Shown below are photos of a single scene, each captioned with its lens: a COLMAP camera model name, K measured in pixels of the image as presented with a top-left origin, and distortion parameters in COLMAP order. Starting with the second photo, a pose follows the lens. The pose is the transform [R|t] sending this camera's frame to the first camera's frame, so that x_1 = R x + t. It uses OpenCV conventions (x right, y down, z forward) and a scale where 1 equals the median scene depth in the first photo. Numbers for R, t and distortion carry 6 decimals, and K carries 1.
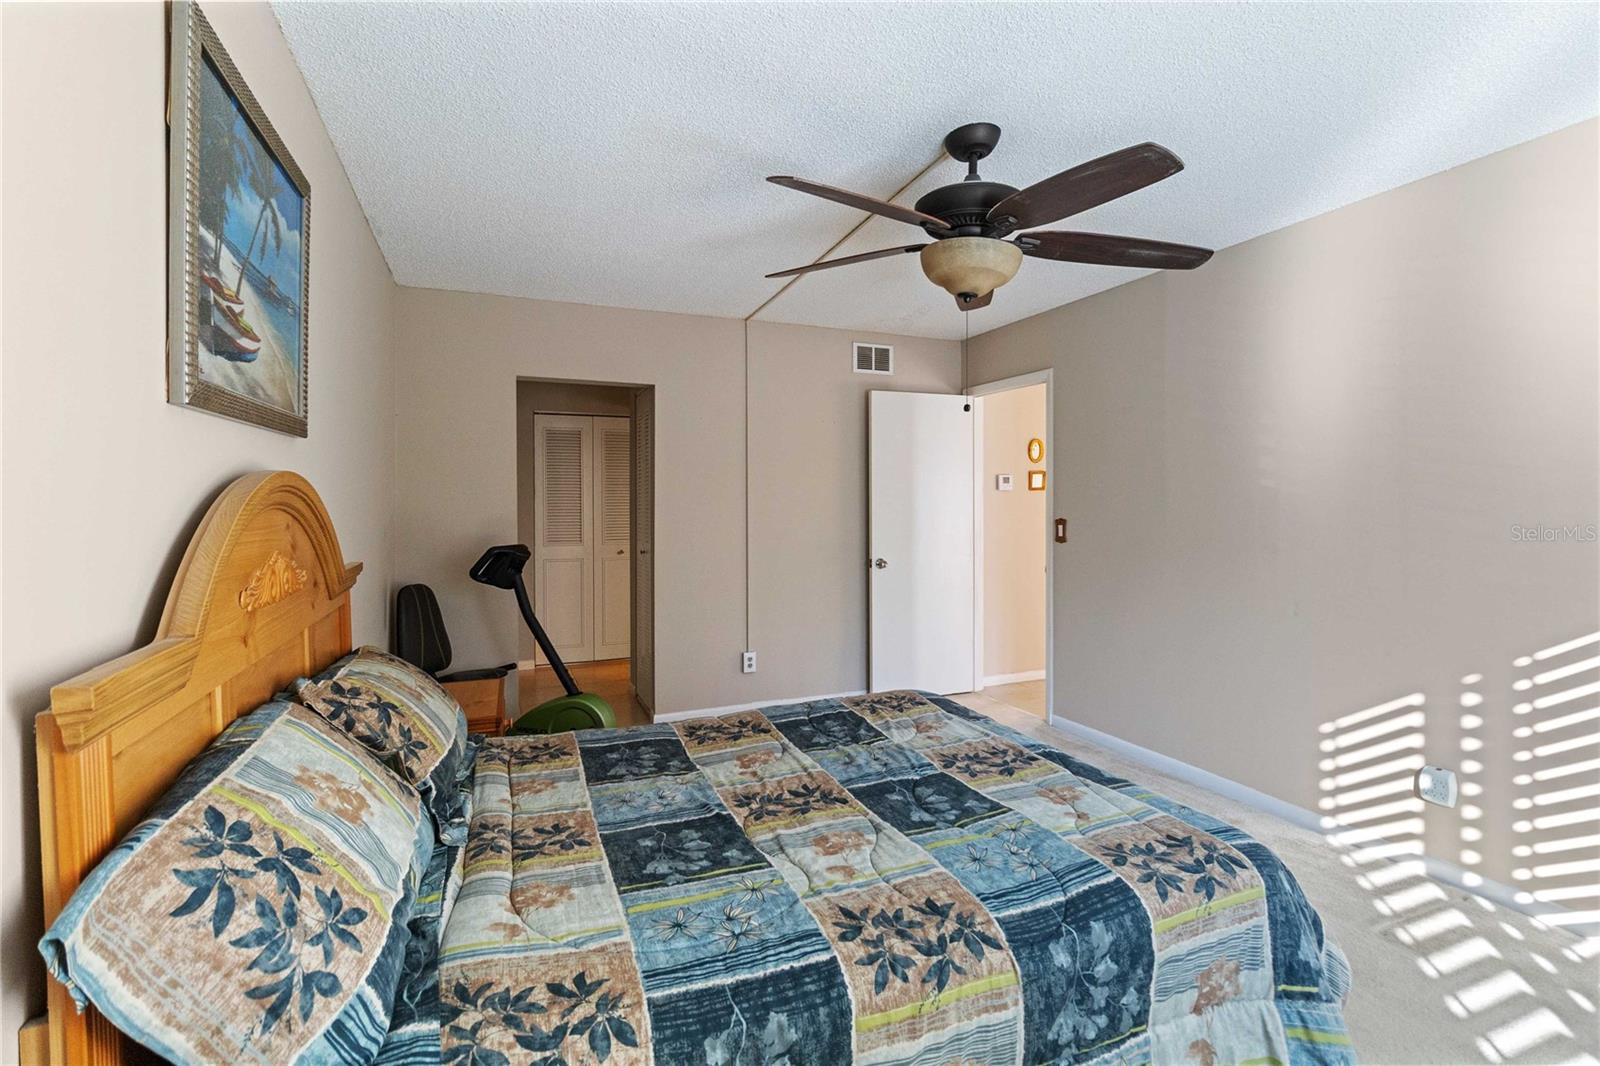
lens RADIAL K [[738.2, 0, 799.6], [0, 738.2, 504.2], [0, 0, 1]] dist [0.000349, 0.000248]
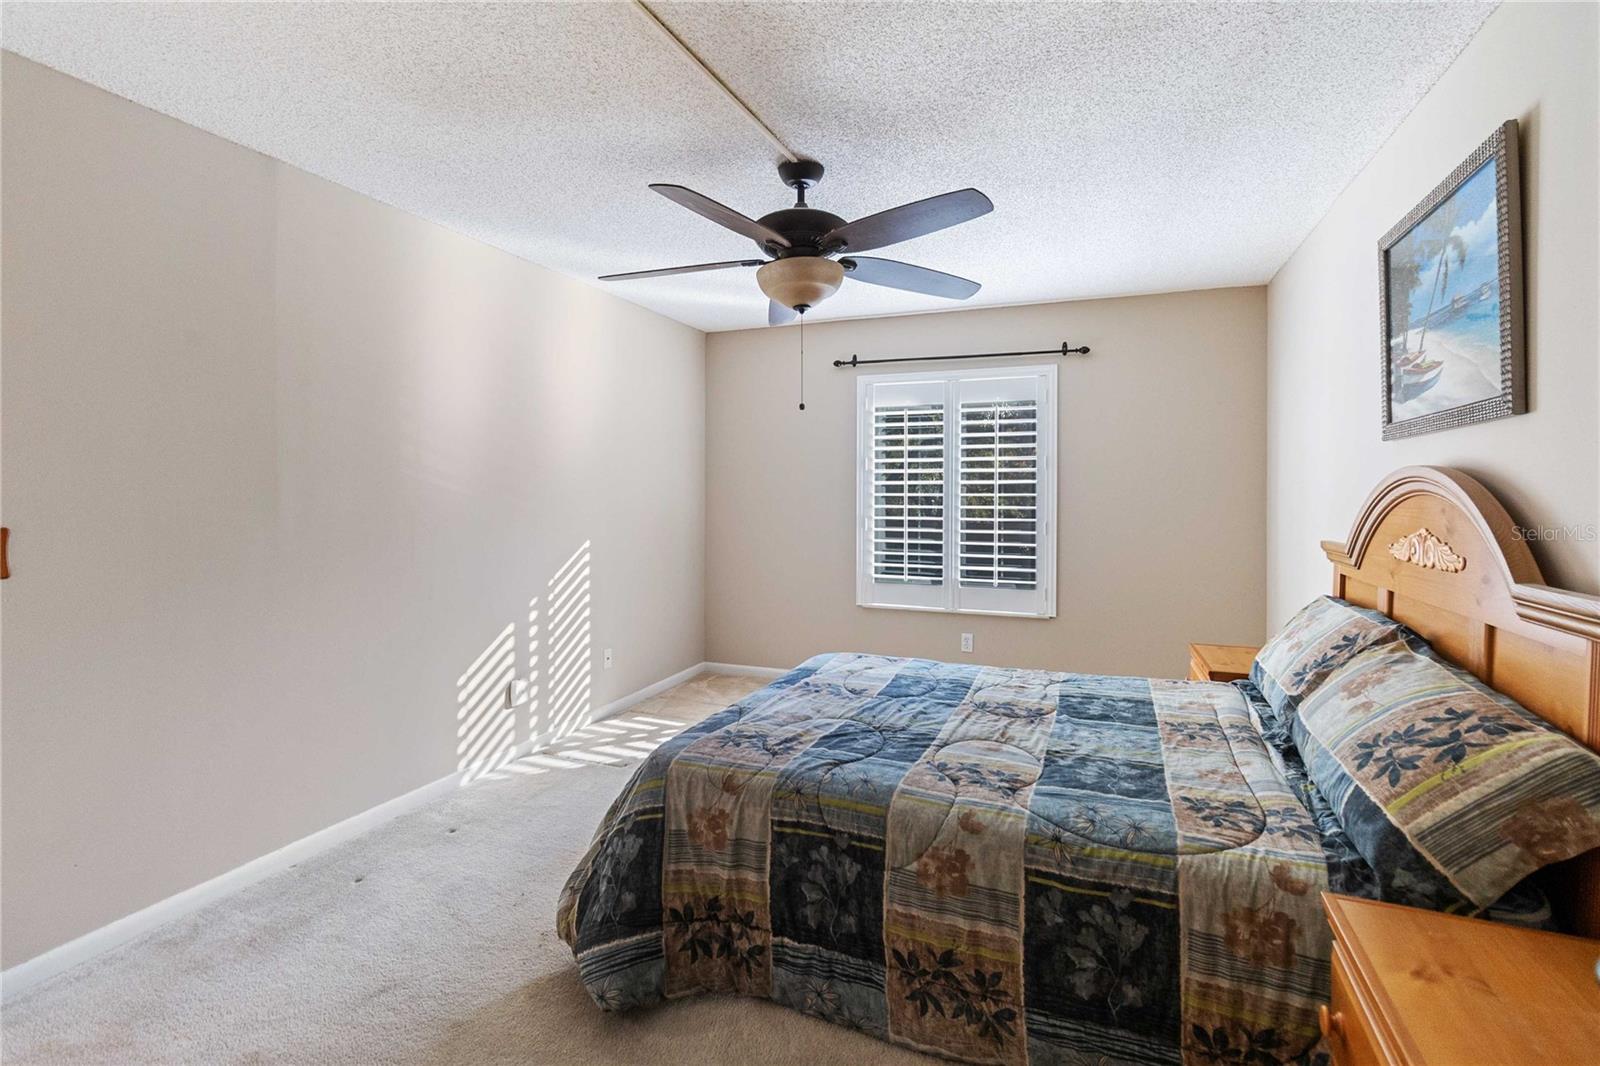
lens RADIAL K [[742.0, 0, 802.1], [0, 742.0, 489.9], [0, 0, 1]] dist [0.001797, 0.000038]
pose [[-0.715701, 0.001733, 0.698405, -0.691637], [0.005371, 0.999981, 0.003022, -0.010647], [-0.698386, 0.005915, -0.715697, 2.220146]]
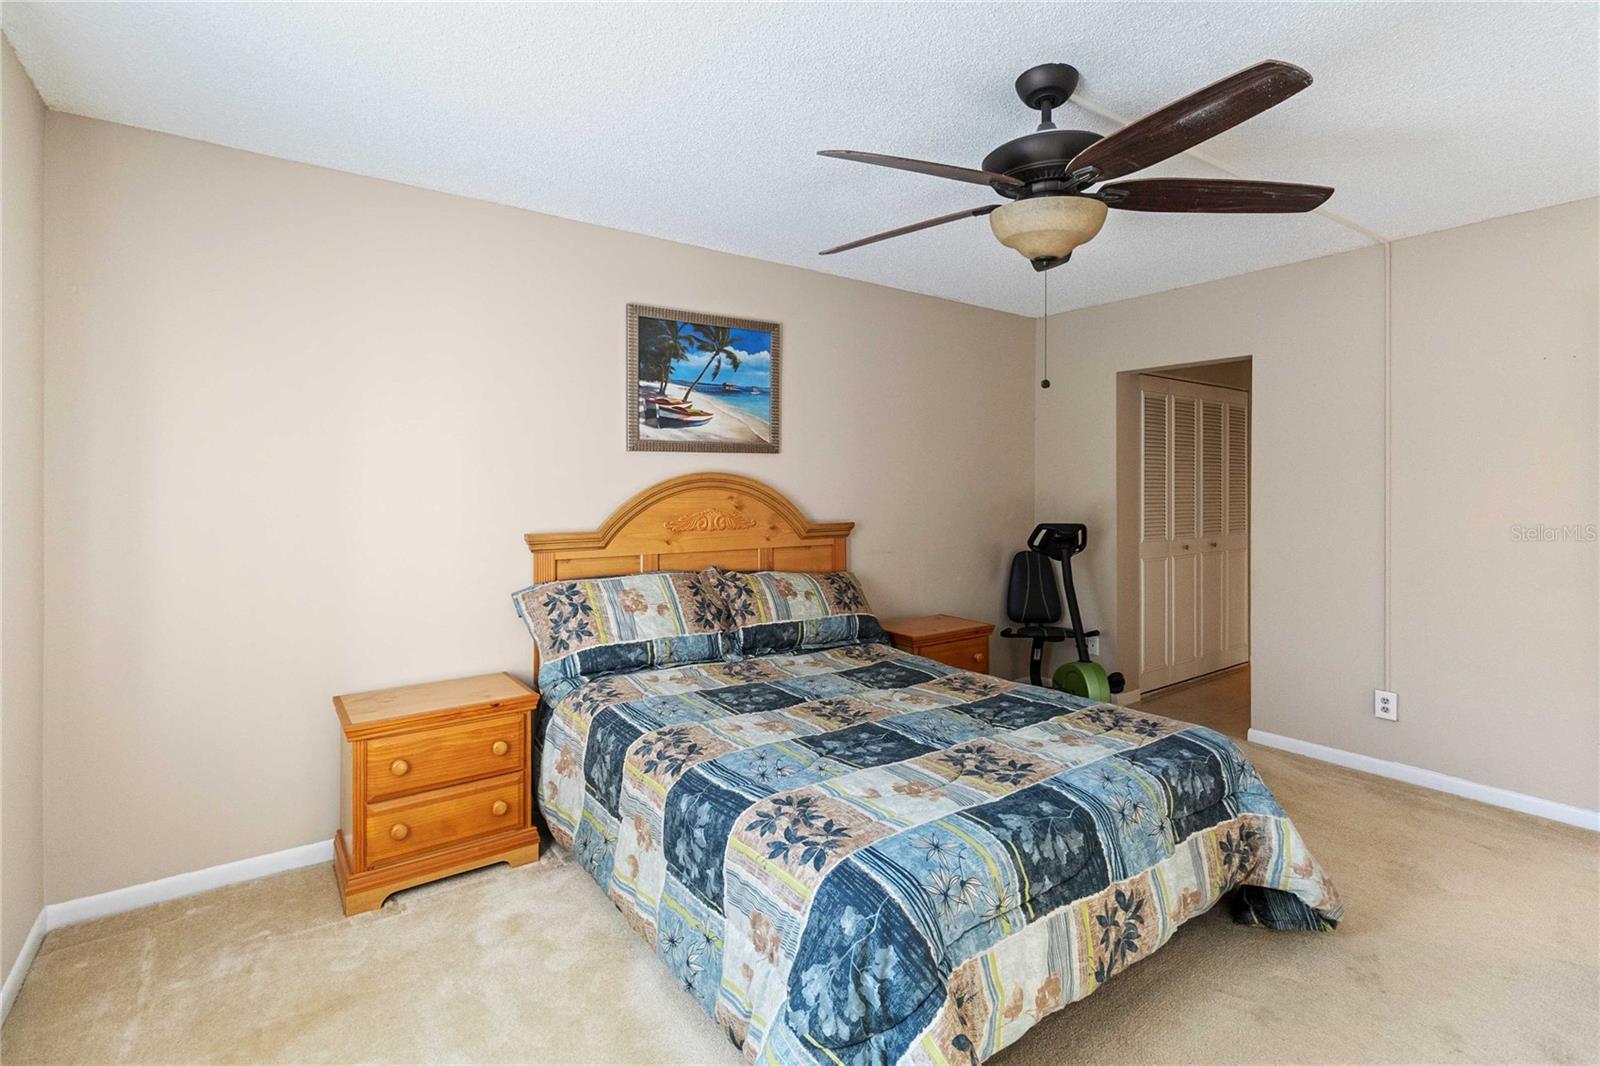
lens RADIAL K [[742.0, 0, 802.1], [0, 742.0, 489.9], [0, 0, 1]] dist [0.001797, 0.000038]
pose [[0.227940, 0.007752, -0.973644, 1.264546], [-0.006411, 0.999959, 0.006461, -0.007434], [0.973654, 0.004769, 0.227981, 0.622384]]
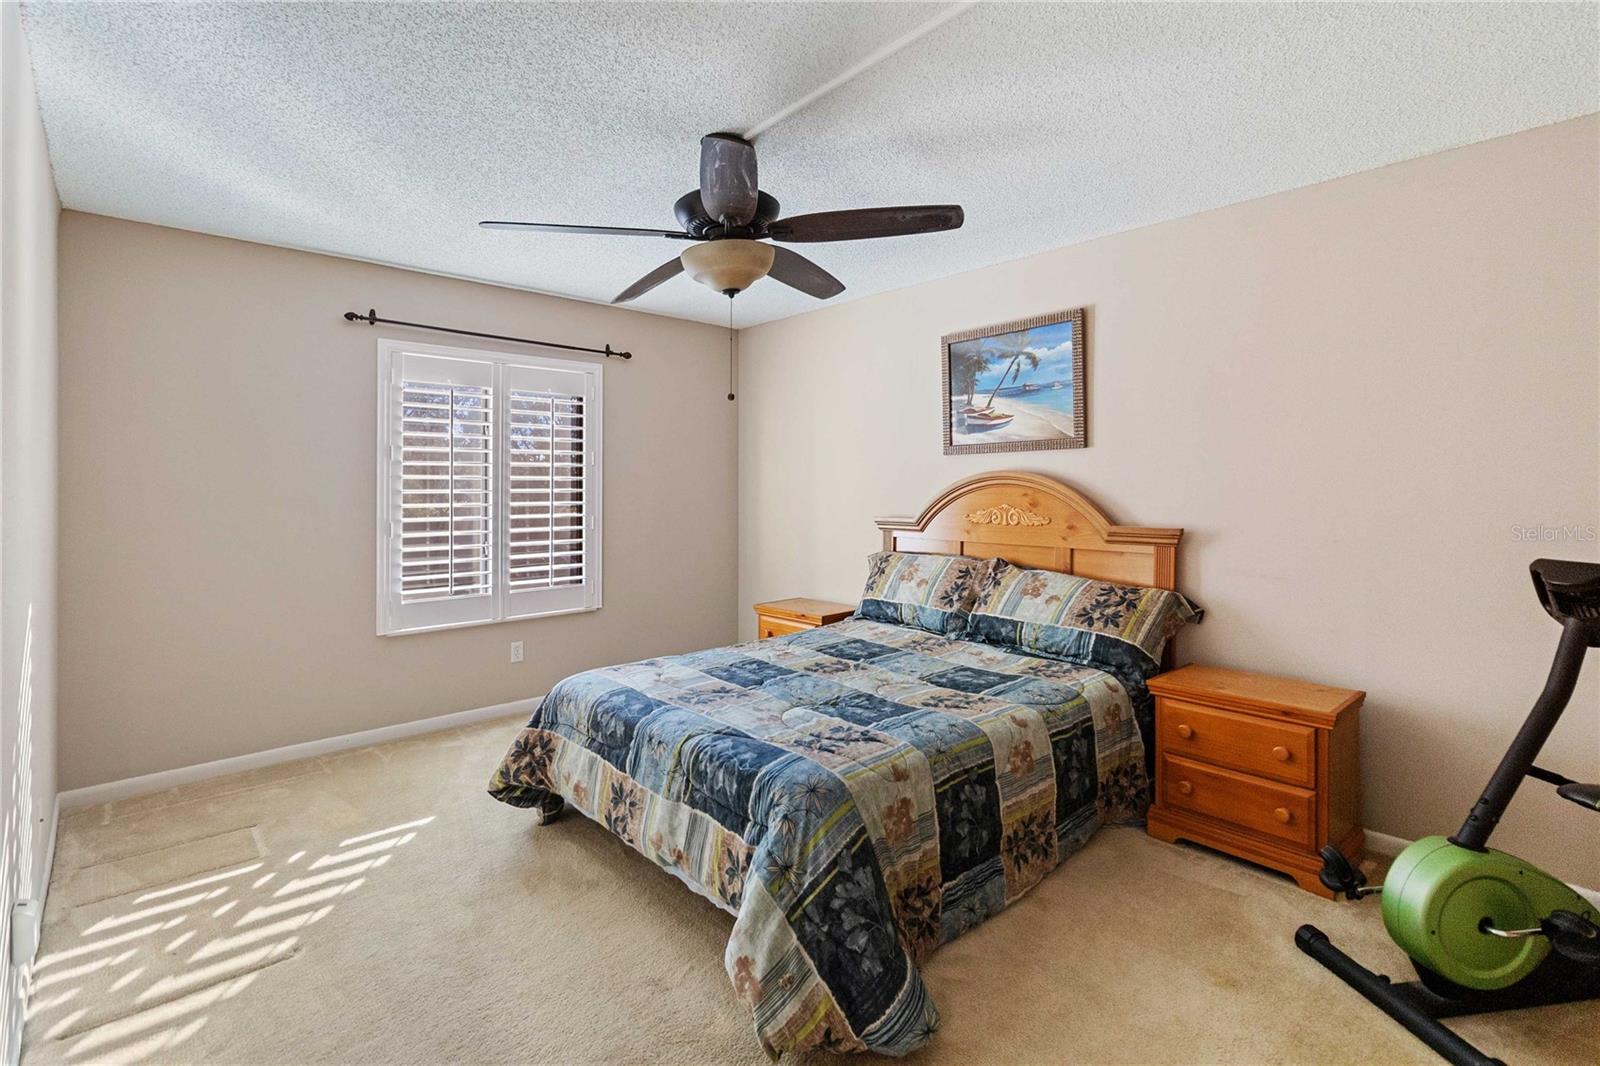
lens RADIAL K [[742.0, 0, 802.1], [0, 742.0, 489.9], [0, 0, 1]] dist [0.001797, 0.000038]
pose [[-0.938322, 0.008777, -0.345650, 0.610297], [0.003930, 0.999884, 0.014720, -0.017357], [0.345739, 0.012454, -0.938248, 2.495794]]
